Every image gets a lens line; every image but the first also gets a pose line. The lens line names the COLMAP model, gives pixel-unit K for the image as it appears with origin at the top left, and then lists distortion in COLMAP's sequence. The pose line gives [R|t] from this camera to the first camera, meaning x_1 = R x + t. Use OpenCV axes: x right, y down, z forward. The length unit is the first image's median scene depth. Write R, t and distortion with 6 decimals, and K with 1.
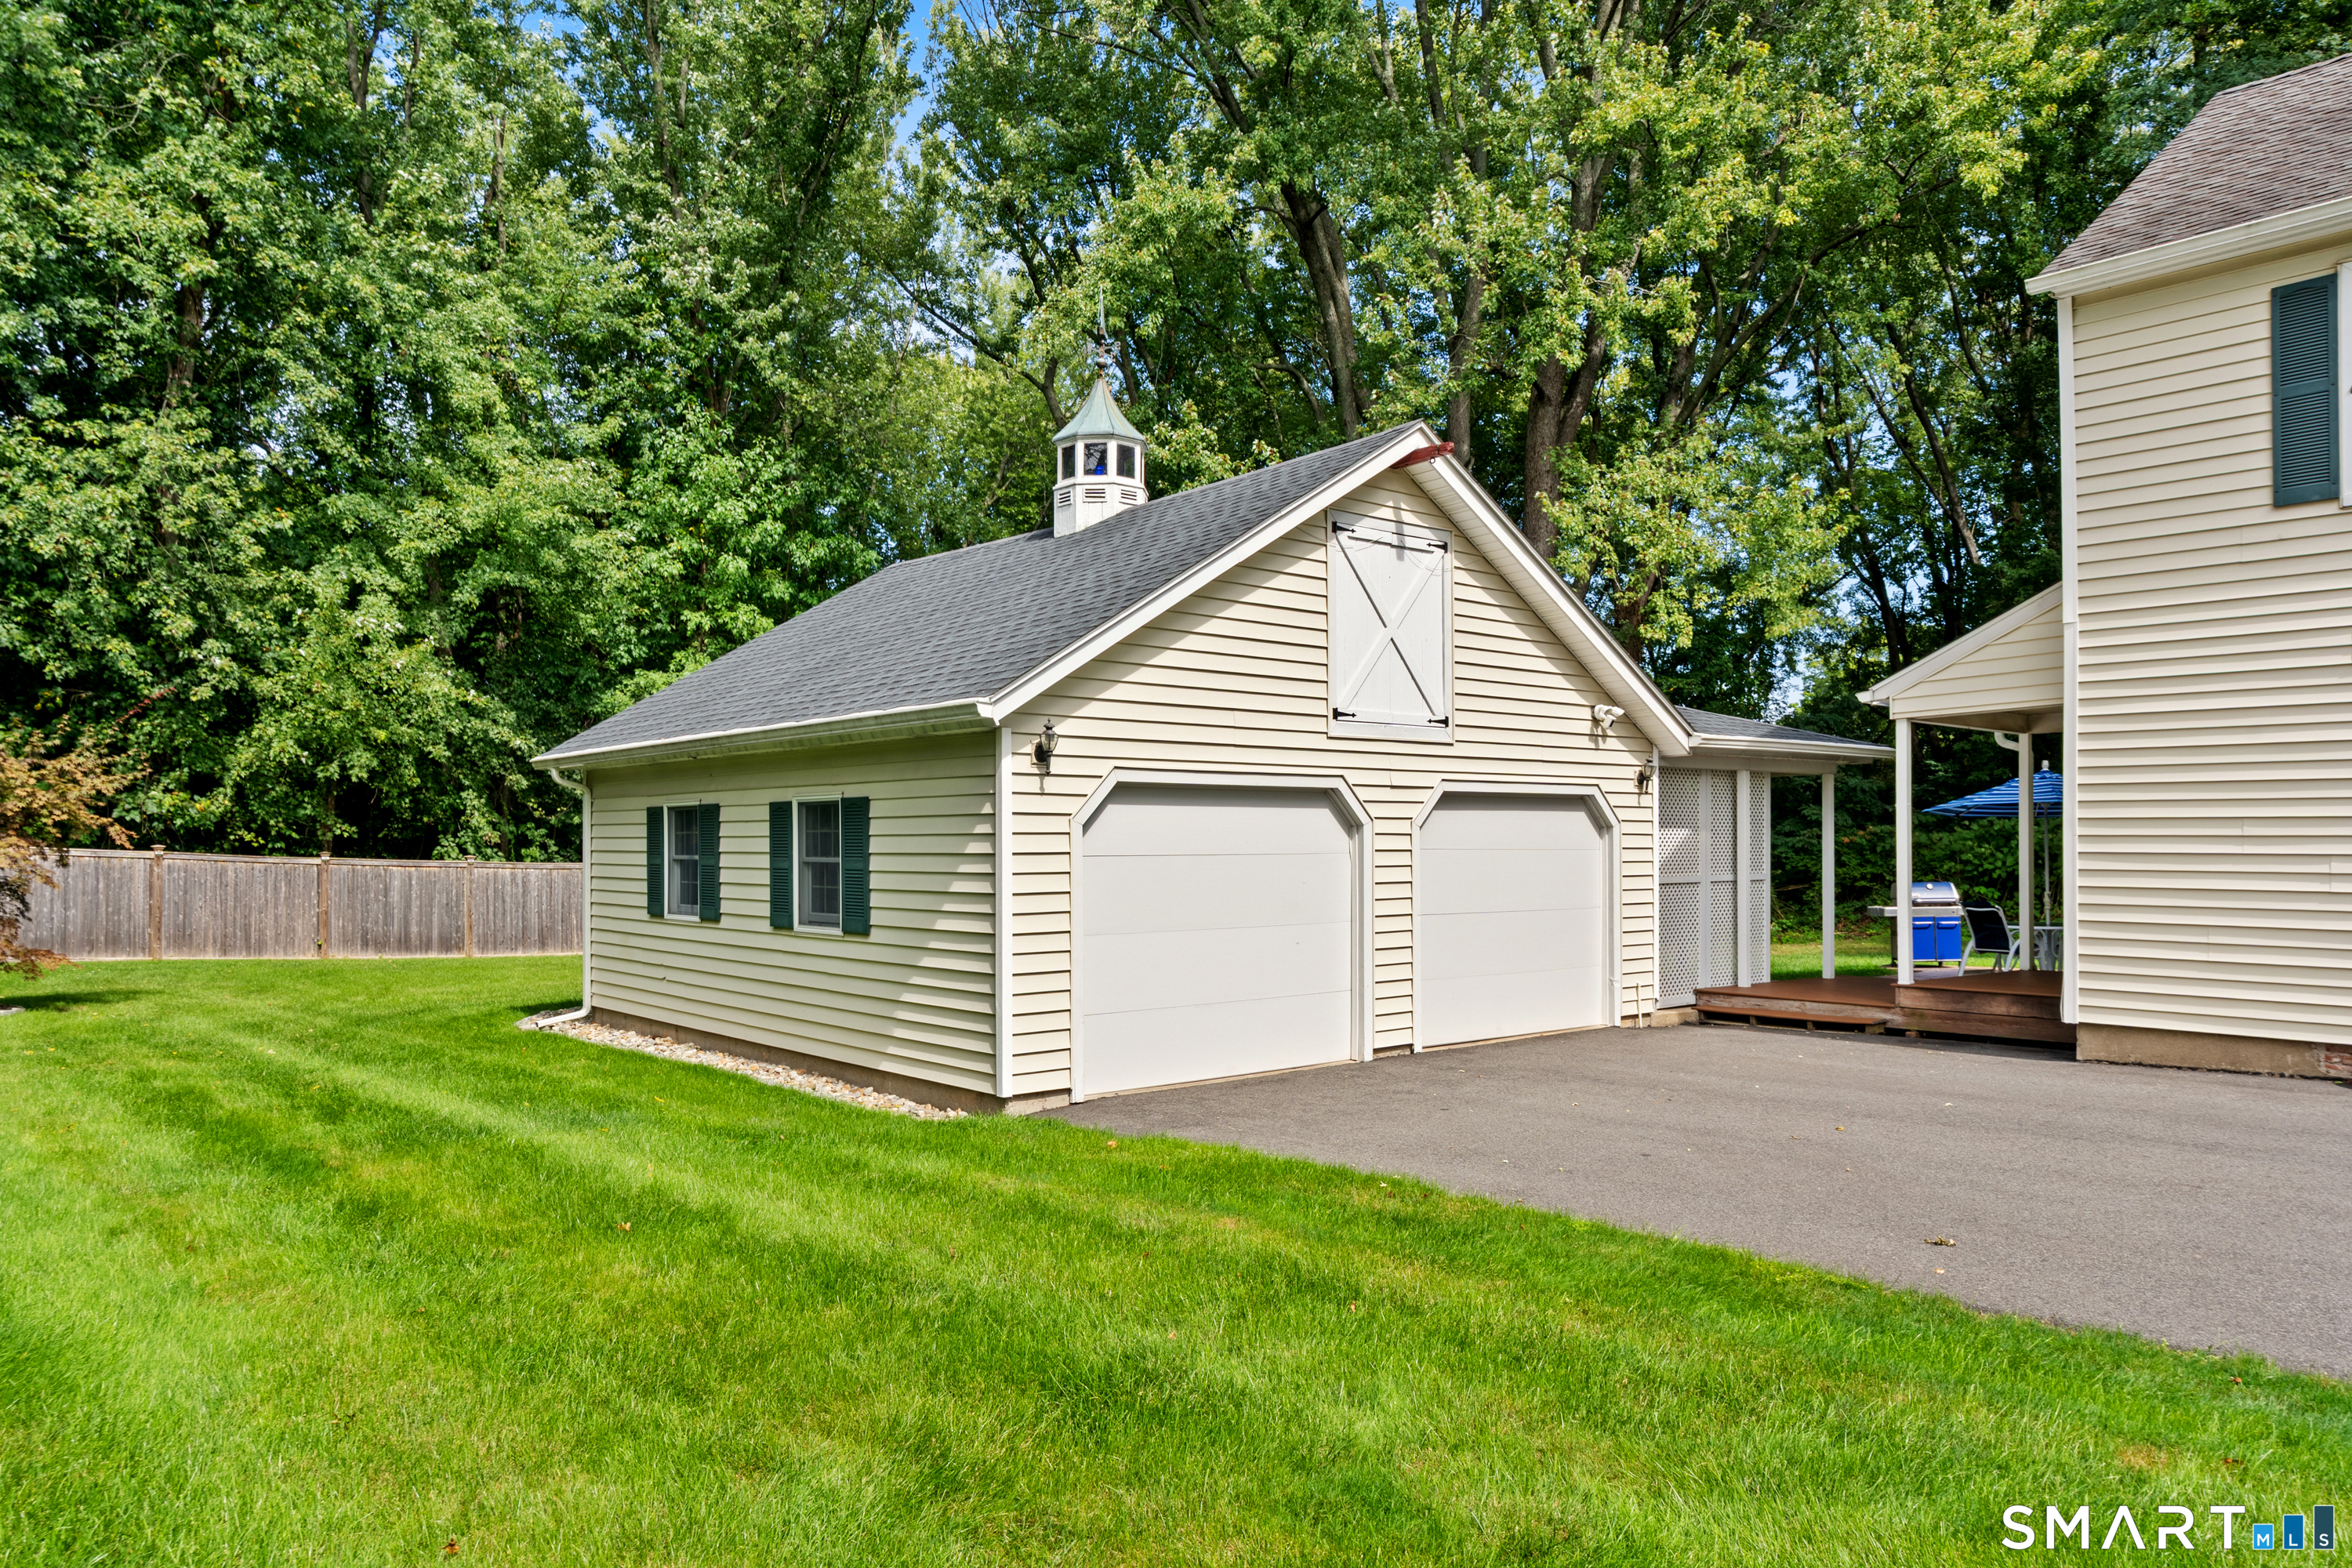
lens RADIAL K [[1585.0, 0, 1175.7], [0, 1585.0, 805.7], [0, 0, 1]] dist [-0.006733, 0.002104]
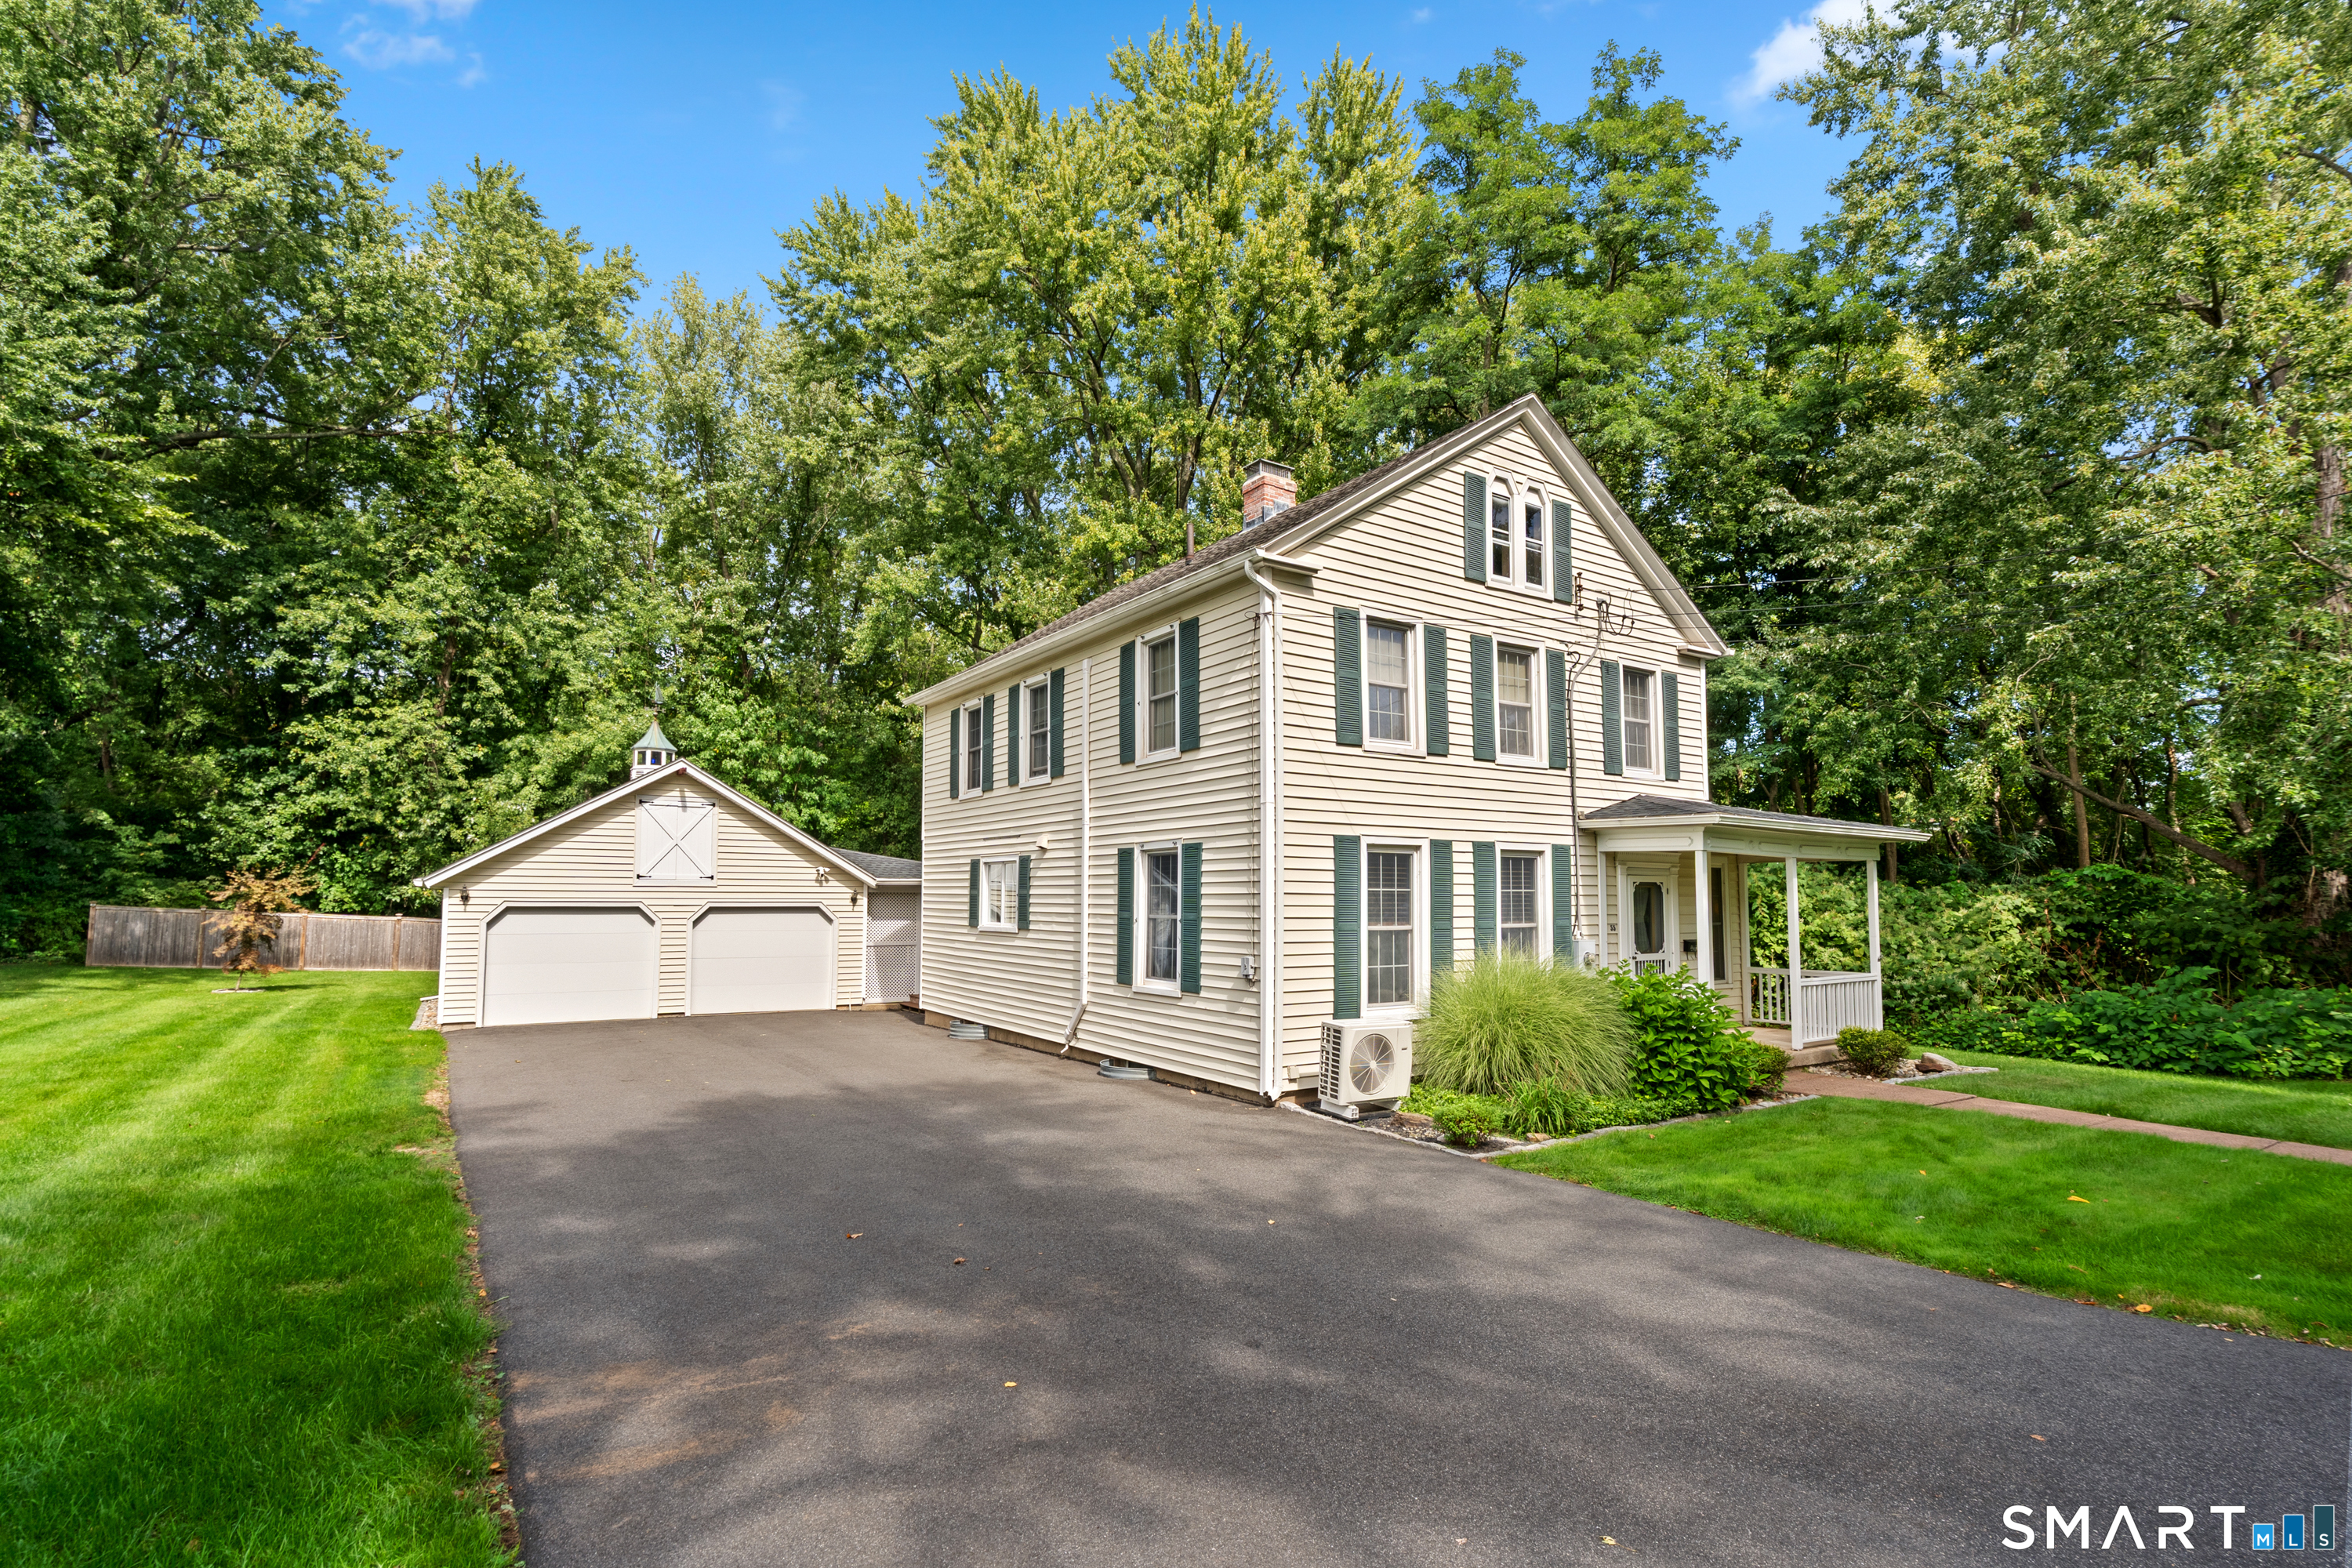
lens RADIAL K [[1068.5, 0, 1176.6], [0, 1068.5, 775.6], [0, 0, 1]] dist [-0.004093, 0.000605]
pose [[0.993921, -0.007982, -0.109807, 0.622228], [-0.002238, 0.995698, -0.092632, -0.034735], [0.110074, 0.092315, 0.989627, -0.317195]]
